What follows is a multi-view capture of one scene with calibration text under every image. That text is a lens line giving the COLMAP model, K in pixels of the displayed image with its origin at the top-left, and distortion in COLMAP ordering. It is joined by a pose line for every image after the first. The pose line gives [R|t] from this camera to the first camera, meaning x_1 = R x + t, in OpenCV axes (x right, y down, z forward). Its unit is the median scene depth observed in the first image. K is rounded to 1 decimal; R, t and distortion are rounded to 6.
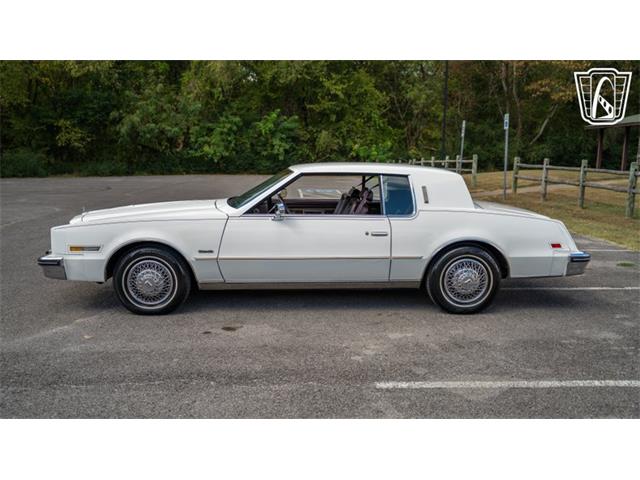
lens RADIAL K [[617.5, 0, 320.0], [0, 617.5, 241.6], [0, 0, 1]] dist [-0.017561, 0.000000]
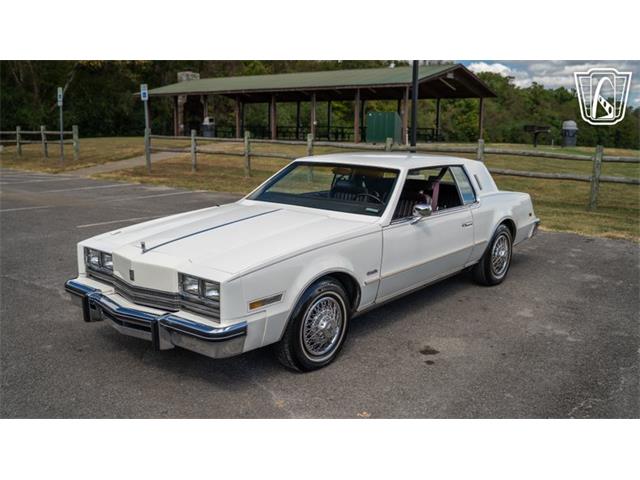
lens RADIAL K [[617.5, 0, 319.6], [0, 617.5, 241.7], [0, 0, 1]] dist [-0.017561, 0.000000]
pose [[0.674093, -0.150499, 0.723152, -0.797668], [0.107568, 0.988588, 0.105470, -0.115600], [-0.730772, 0.006691, 0.682589, 0.469365]]
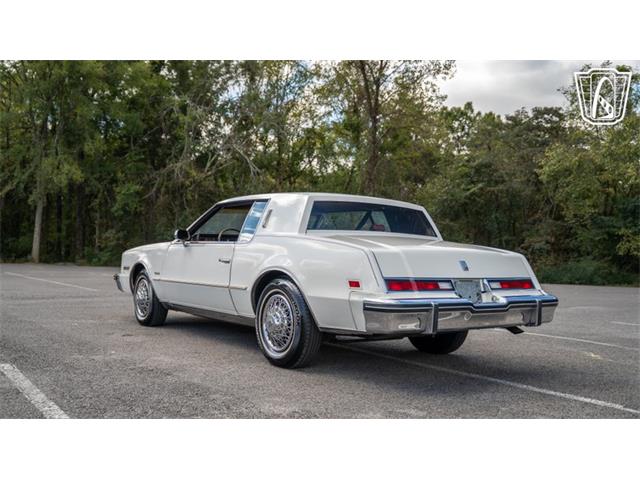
lens RADIAL K [[617.5, 0, 317.7], [0, 617.5, 234.9], [0, 0, 1]] dist [-0.017561, 0.000000]
pose [[0.538944, -0.025833, -0.841945, 0.935363], [-0.149249, 0.980786, -0.125630, 0.044803], [0.829014, 0.193367, 0.524733, 0.603117]]
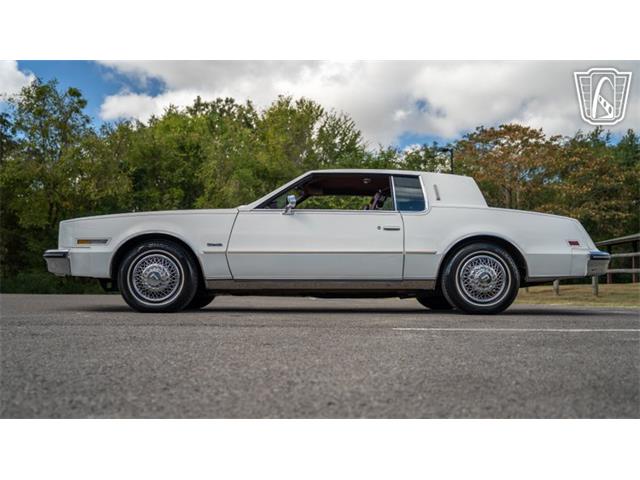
lens RADIAL K [[617.5, 0, 317.1], [0, 617.5, 237.1], [0, 0, 1]] dist [-0.017561, 0.000000]
pose [[0.999817, -0.002637, -0.018948, -0.003503], [-0.001837, 0.972645, -0.232289, 0.224301], [0.019042, 0.232282, 0.972462, 0.045031]]
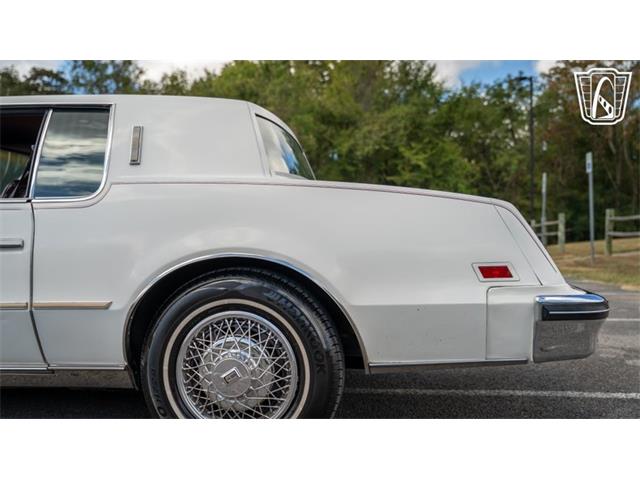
lens RADIAL K [[617.5, 0, 316.0], [0, 617.5, 239.2], [0, 0, 1]] dist [-0.017561, 0.000000]
pose [[0.982254, -0.023680, -0.186056, 0.350682], [-0.003147, 0.989778, -0.142585, 0.037772], [0.187530, 0.140640, 0.972138, 0.646641]]
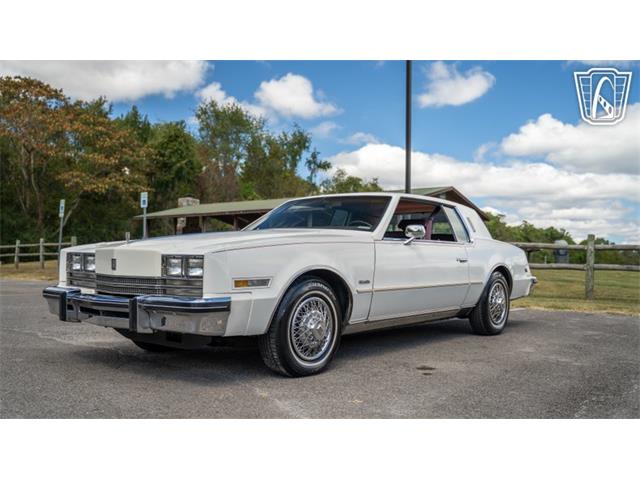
lens RADIAL K [[617.5, 0, 318.1], [0, 617.5, 240.8], [0, 0, 1]] dist [-0.017561, 0.000000]
pose [[0.671941, 0.018189, 0.740381, -0.789558], [0.102326, 0.987830, -0.117135, 0.049219], [-0.733501, 0.154469, 0.661903, 0.490142]]
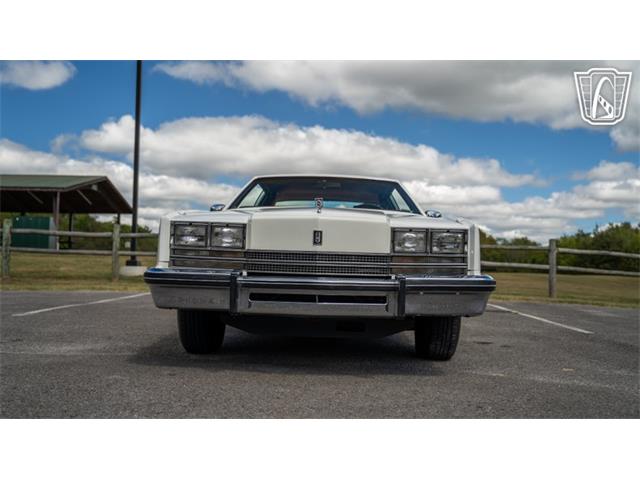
lens RADIAL K [[617.5, 0, 319.8], [0, 617.5, 239.2], [0, 0, 1]] dist [-0.017561, 0.000000]
pose [[0.072717, 0.028320, 0.996950, -0.975414], [0.121854, 0.991856, -0.037063, -0.005516], [-0.989881, 0.124177, 0.068674, 1.065272]]
